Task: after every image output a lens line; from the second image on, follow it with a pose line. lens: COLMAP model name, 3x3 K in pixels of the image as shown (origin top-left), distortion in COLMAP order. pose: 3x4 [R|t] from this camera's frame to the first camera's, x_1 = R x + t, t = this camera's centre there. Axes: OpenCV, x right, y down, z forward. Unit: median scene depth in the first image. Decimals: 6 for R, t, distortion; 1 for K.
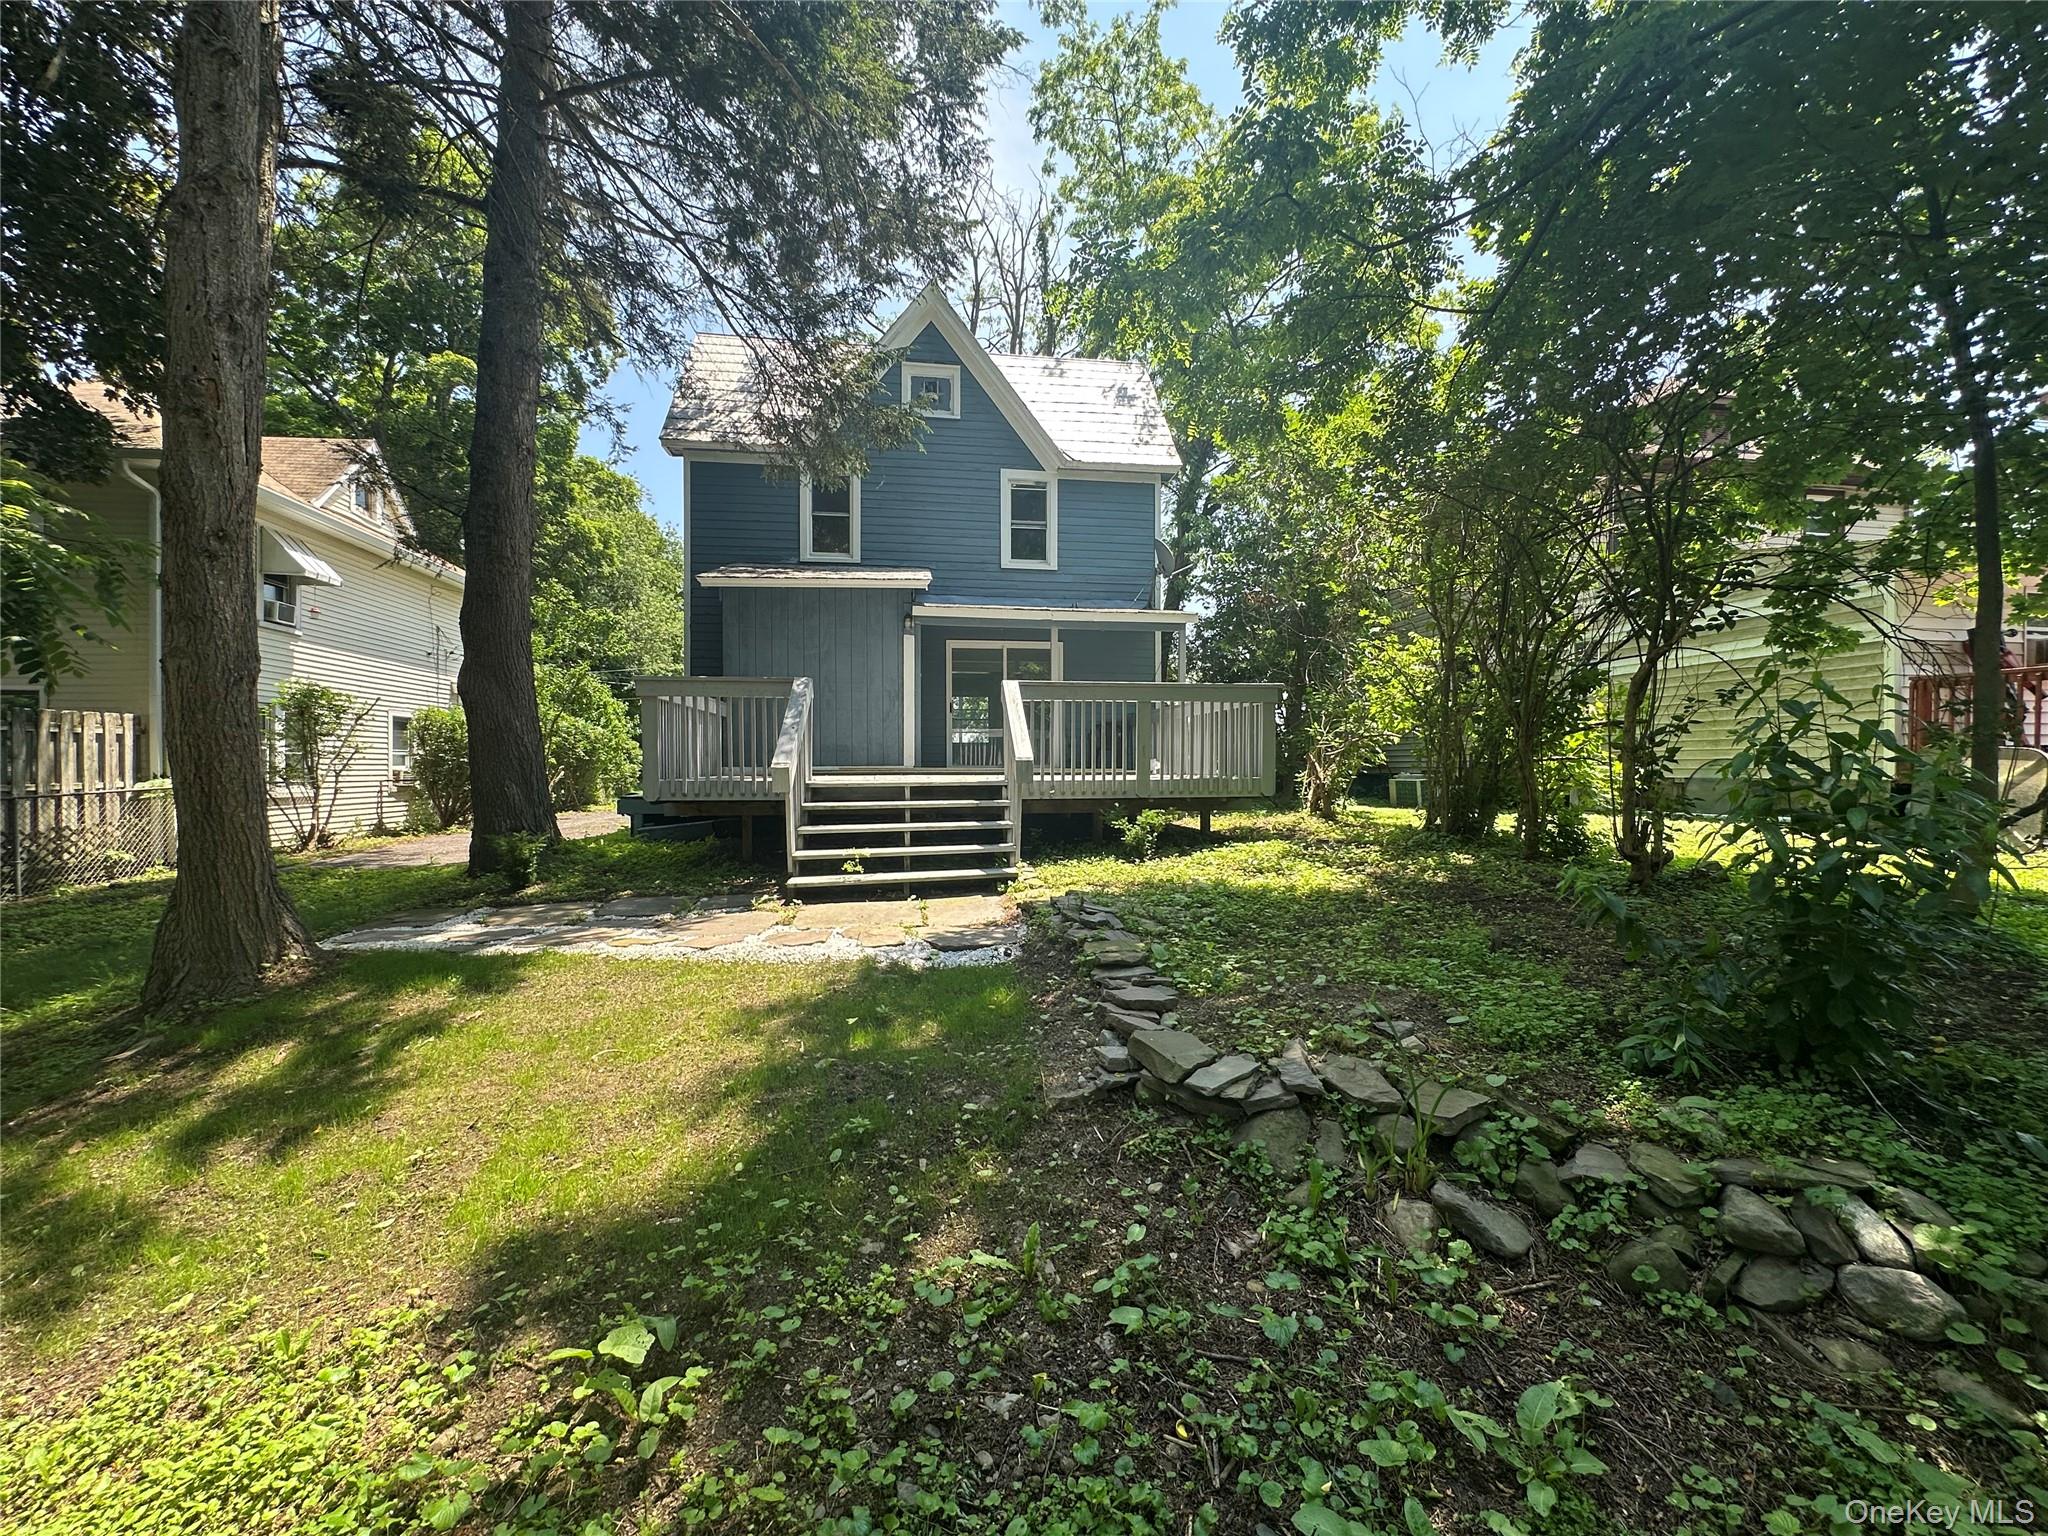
lens RADIAL K [[820.0, 0, 1024.0], [0, 820.0, 768.0], [0, 0, 1]] dist [-0.005730, 0.000030]
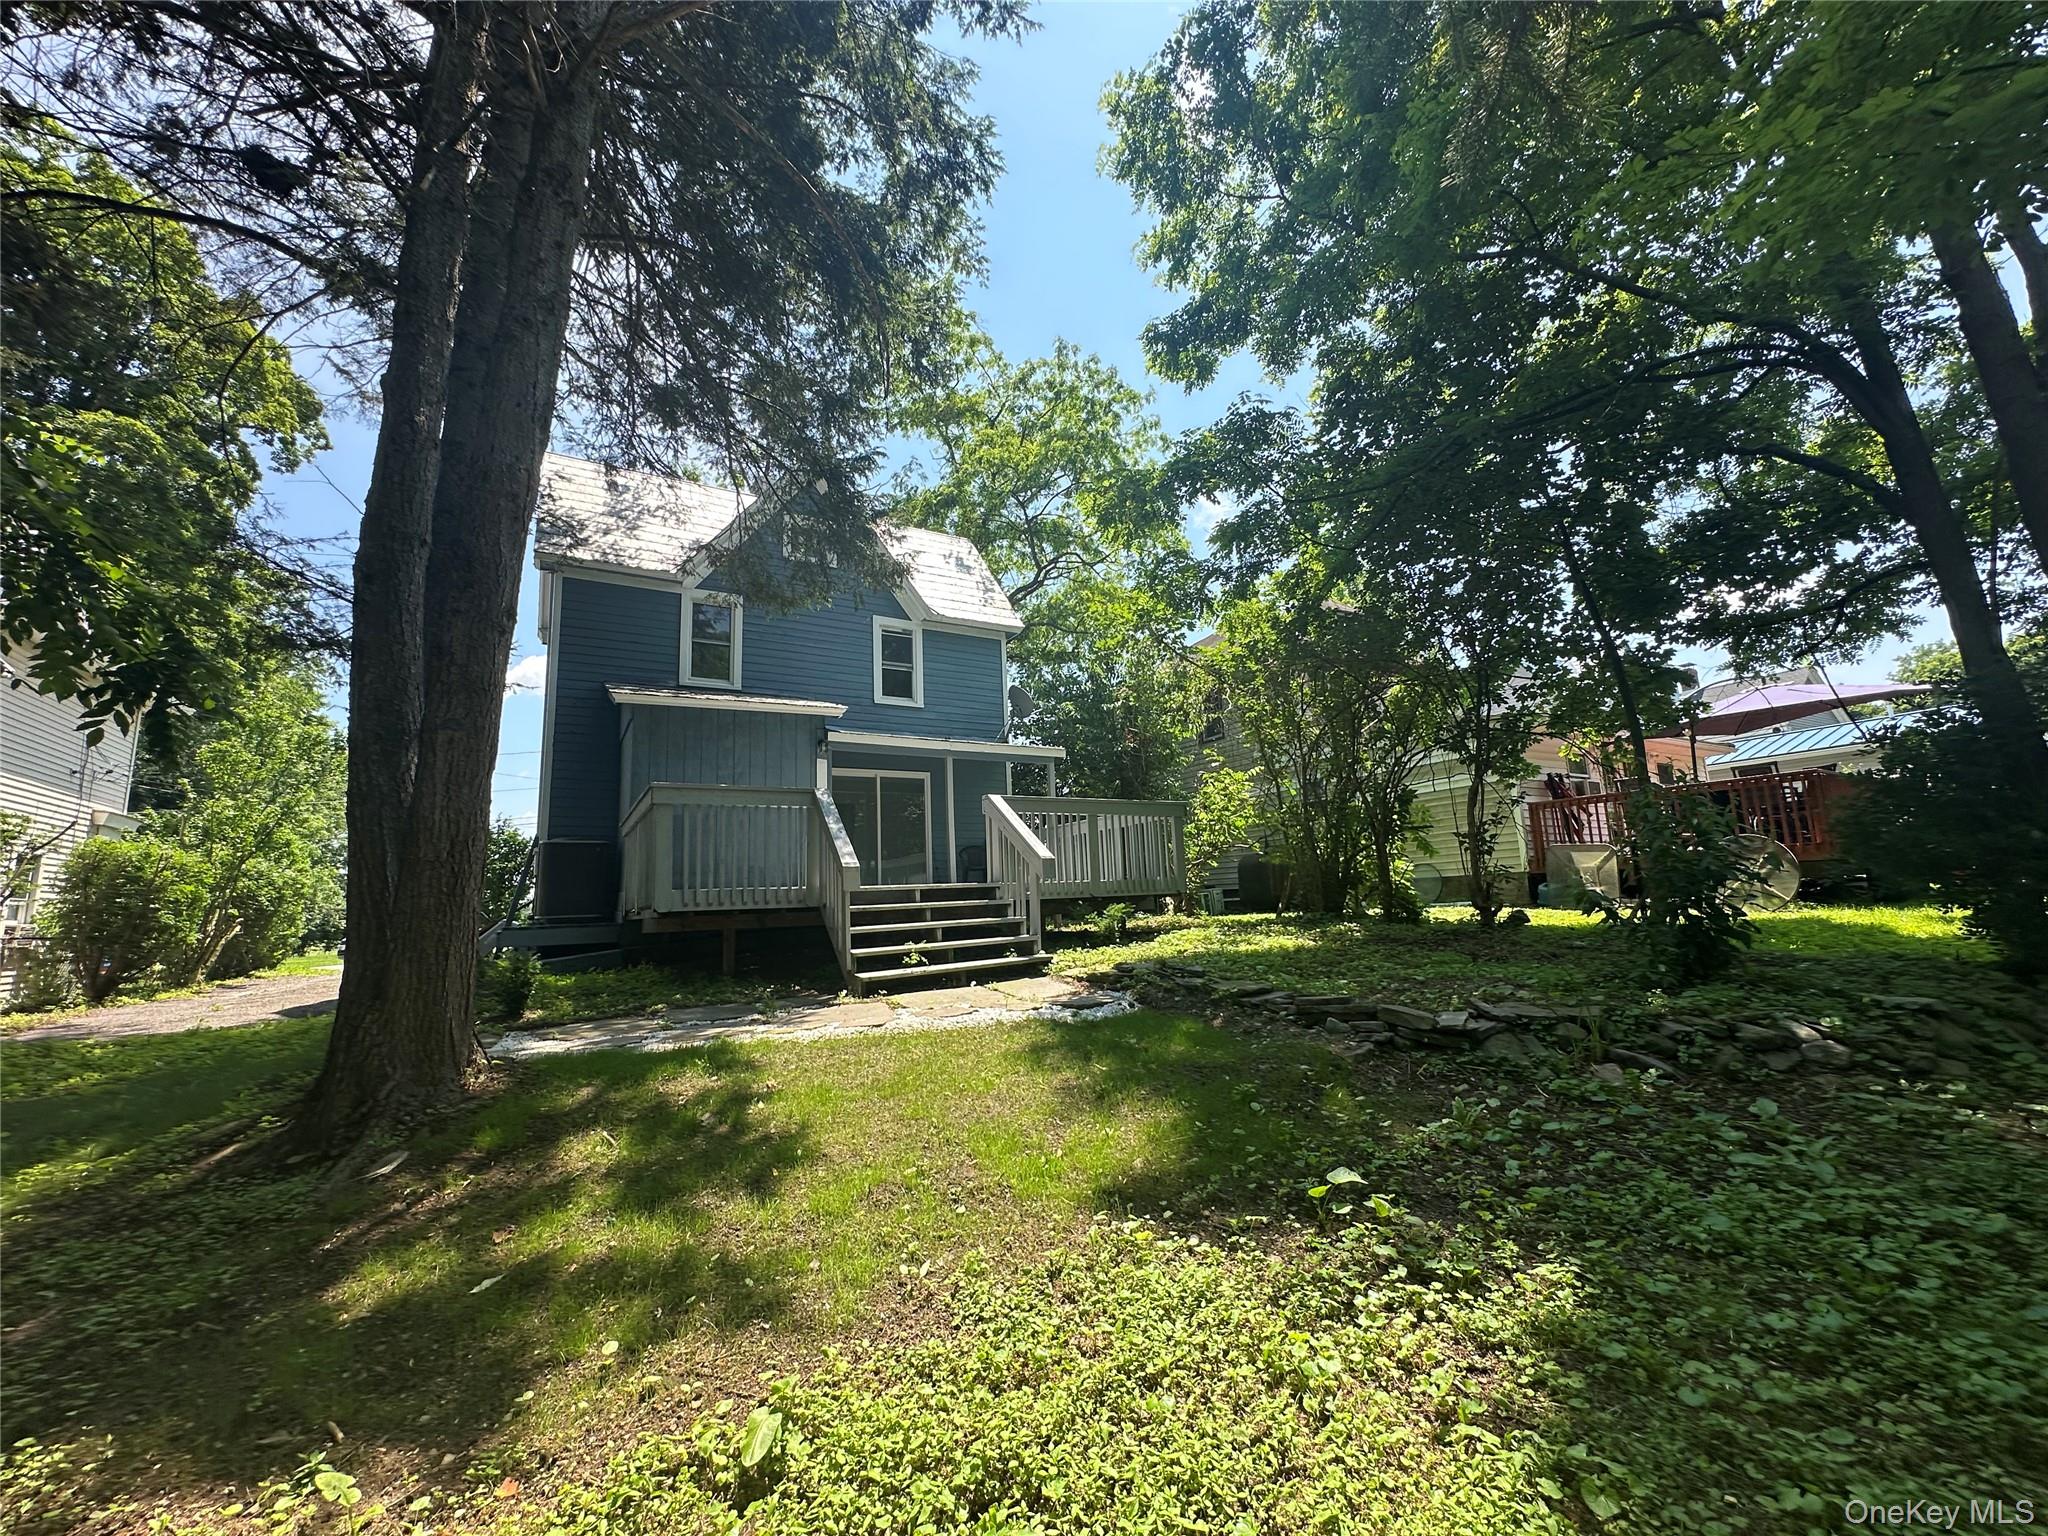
lens RADIAL K [[820.0, 0, 1024.0], [0, 820.0, 768.0], [0, 0, 1]] dist [-0.005730, 0.000030]
pose [[0.926636, 0.026264, 0.375041, -0.257455], [0.041815, 0.984168, -0.172236, 0.034502], [-0.373627, 0.175282, 0.910867, -0.038845]]
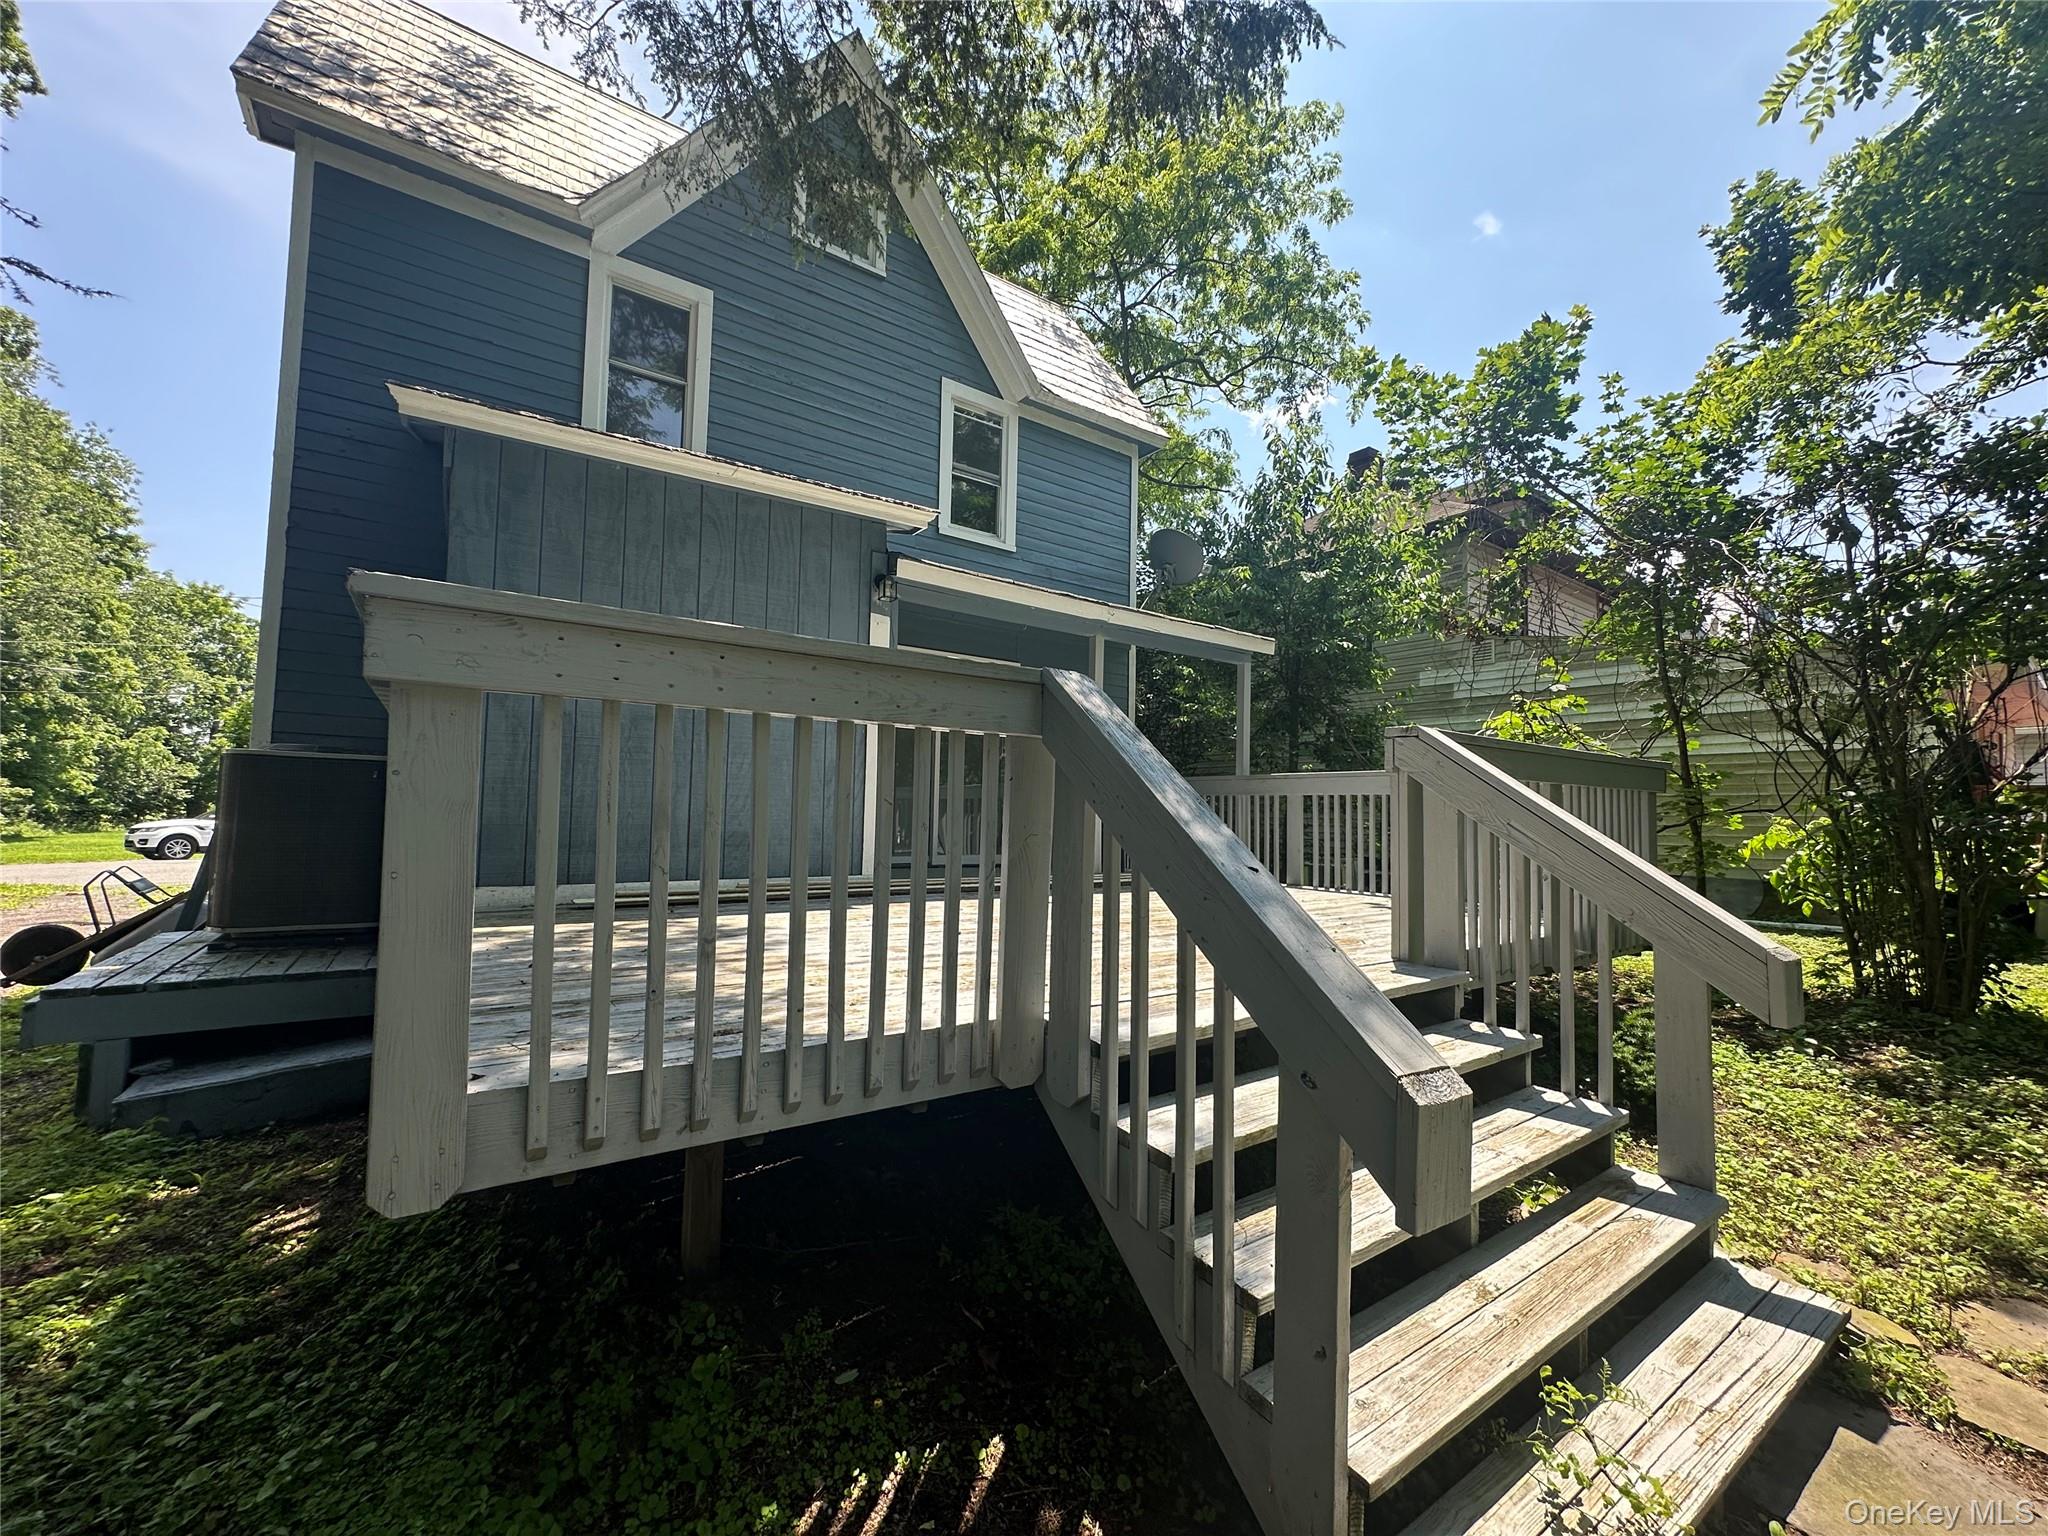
lens RADIAL K [[820.9, 0, 1024.0], [0, 820.9, 768.0], [0, 0, 1]] dist [0.000857, -0.000060]
pose [[0.890693, 0.048241, 0.452039, -0.251419], [-0.022888, 0.997851, -0.061393, -0.034033], [-0.454029, 0.044336, 0.889883, 0.448804]]
